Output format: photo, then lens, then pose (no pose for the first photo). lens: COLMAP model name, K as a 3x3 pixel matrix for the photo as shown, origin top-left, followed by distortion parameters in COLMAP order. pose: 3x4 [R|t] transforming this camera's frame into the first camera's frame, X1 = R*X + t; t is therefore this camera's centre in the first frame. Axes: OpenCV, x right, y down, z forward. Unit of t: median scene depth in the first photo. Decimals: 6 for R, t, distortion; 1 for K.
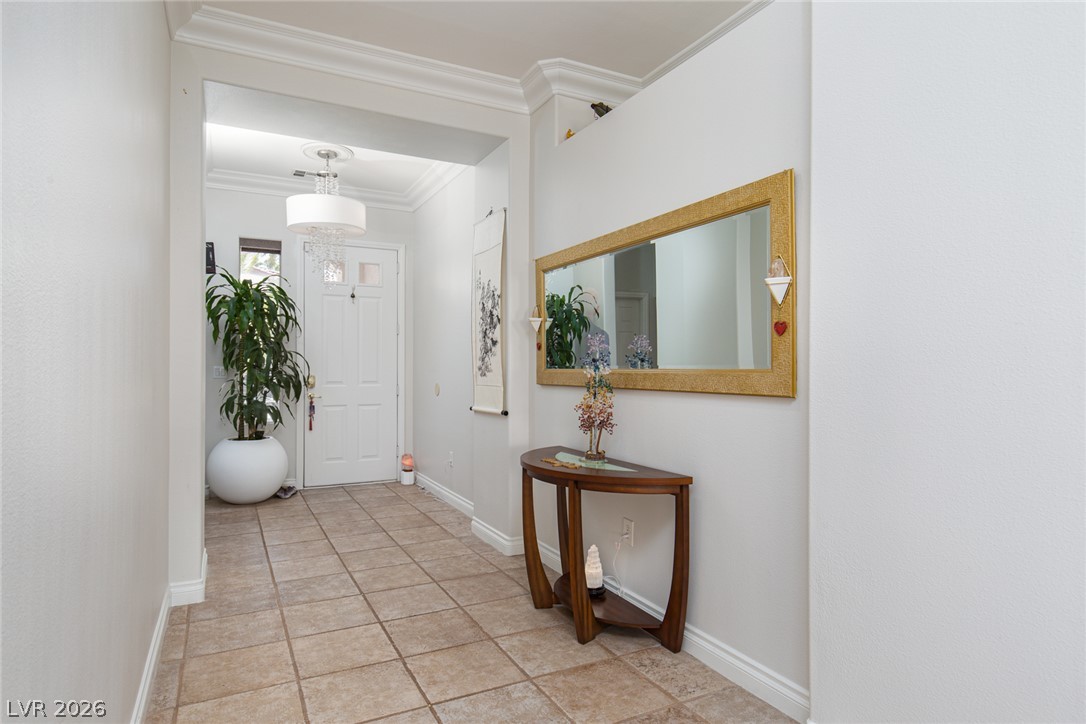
lens RADIAL K [[635.3, 0, 570.5], [0, 635.3, 360.2], [0, 0, 1]] dist [0.001422, -0.000060]
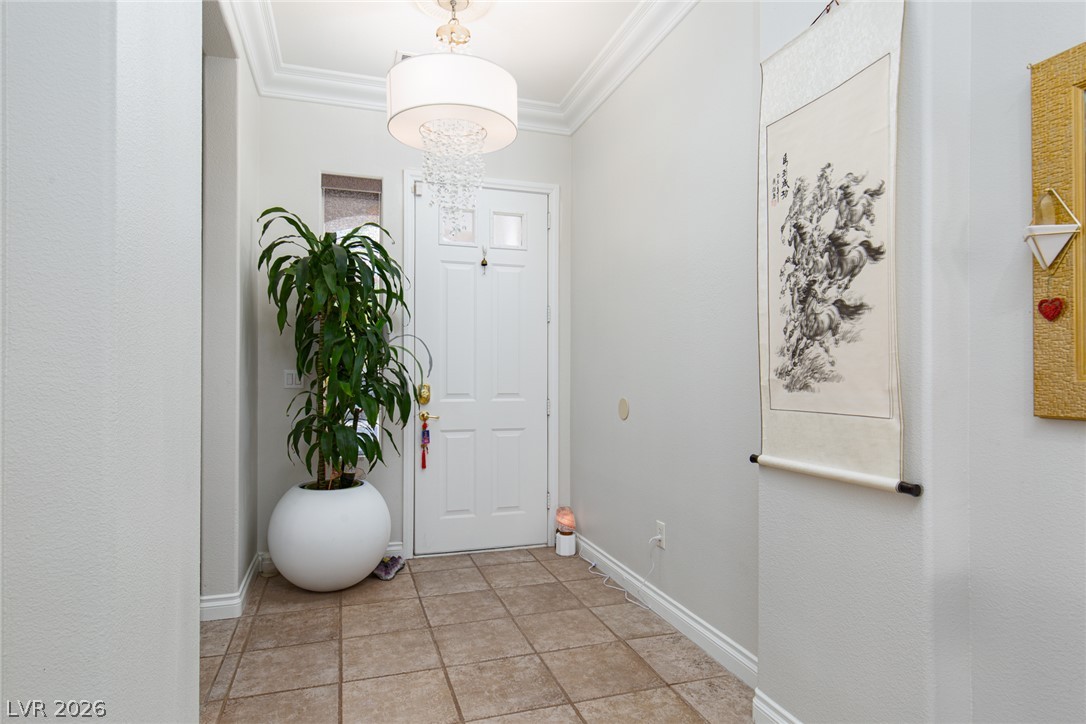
lens RADIAL K [[646.6, 0, 543.0], [0, 646.6, 362.0], [0, 0, 1]] dist [-0.000753, 0.000104]
pose [[0.980652, -0.002940, -0.195736, -0.173945], [0.001480, 0.999970, -0.007605, 0.006737], [0.195753, 0.007168, 0.980627, 0.408049]]
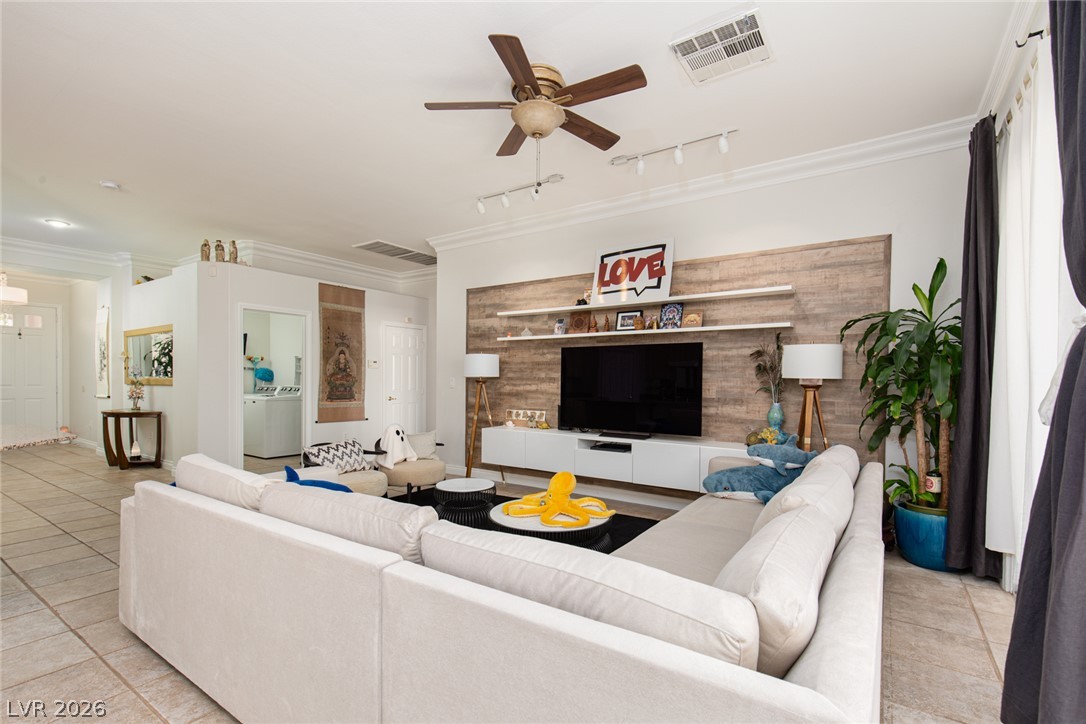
lens RADIAL K [[478.1, 0, 543.0], [0, 478.1, 380.9], [0, 0, 1]] dist [0.011627, -0.000577]
pose [[0.888127, 0.005975, 0.459559, 0.348643], [-0.012642, 0.999855, 0.011431, -0.010125], [-0.459424, -0.015962, 0.888074, -0.905187]]
